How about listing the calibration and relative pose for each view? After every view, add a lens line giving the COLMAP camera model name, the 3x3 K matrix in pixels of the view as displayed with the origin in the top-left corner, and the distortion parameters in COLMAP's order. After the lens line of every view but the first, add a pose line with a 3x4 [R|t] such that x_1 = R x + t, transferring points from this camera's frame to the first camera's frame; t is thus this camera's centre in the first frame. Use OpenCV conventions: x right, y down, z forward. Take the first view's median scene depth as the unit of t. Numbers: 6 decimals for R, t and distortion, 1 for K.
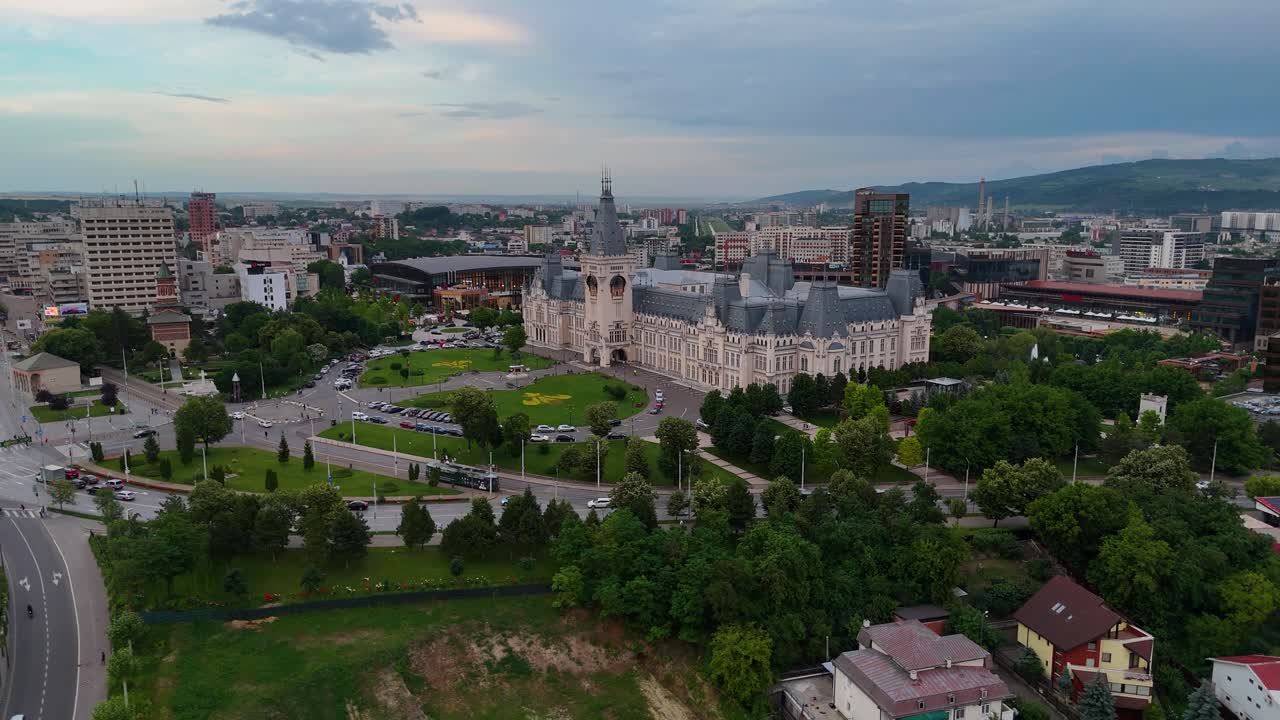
lens RADIAL K [[934.1, 0, 644.1], [0, 934.1, 365.5], [0, 0, 1]] dist [0.051495, -0.068558]
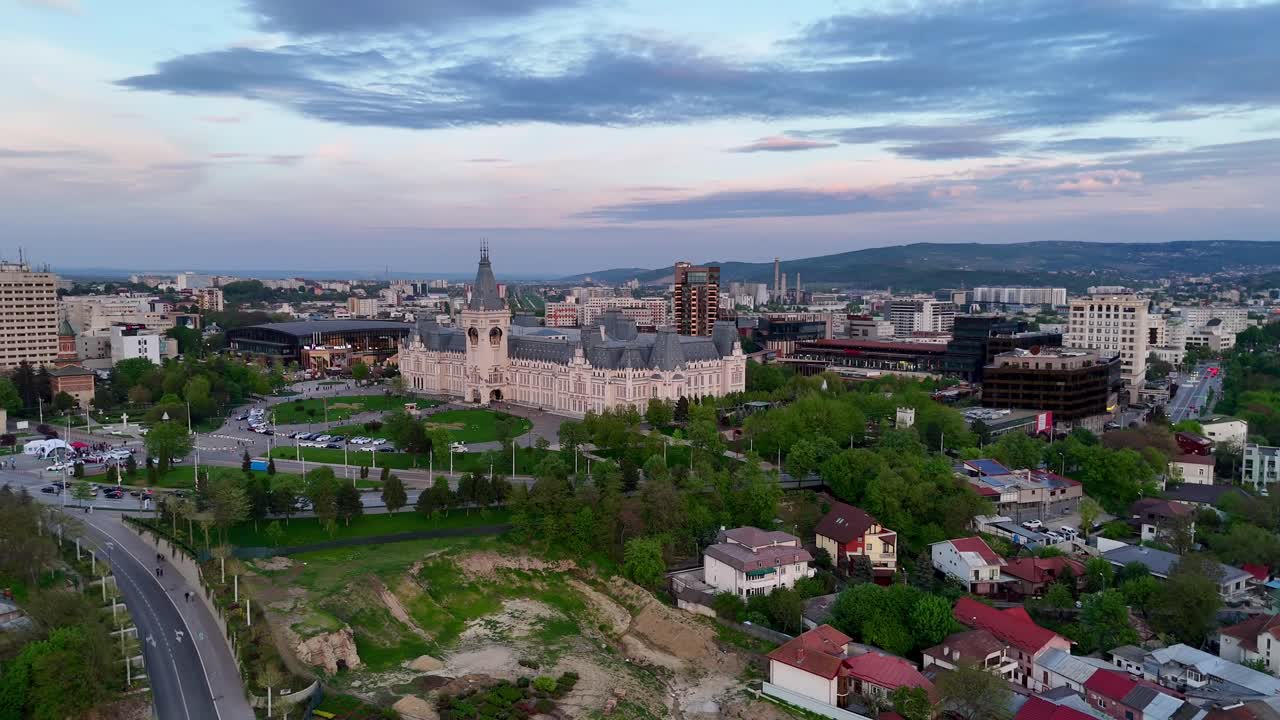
lens RADIAL K [[934.1, 0, 644.1], [0, 934.1, 365.5], [0, 0, 1]] dist [0.051495, -0.068558]
pose [[0.979975, -0.014947, 0.198557, -0.065574], [0.030929, 0.996502, -0.077634, 0.042045], [-0.196702, 0.082221, 0.977010, -0.171025]]
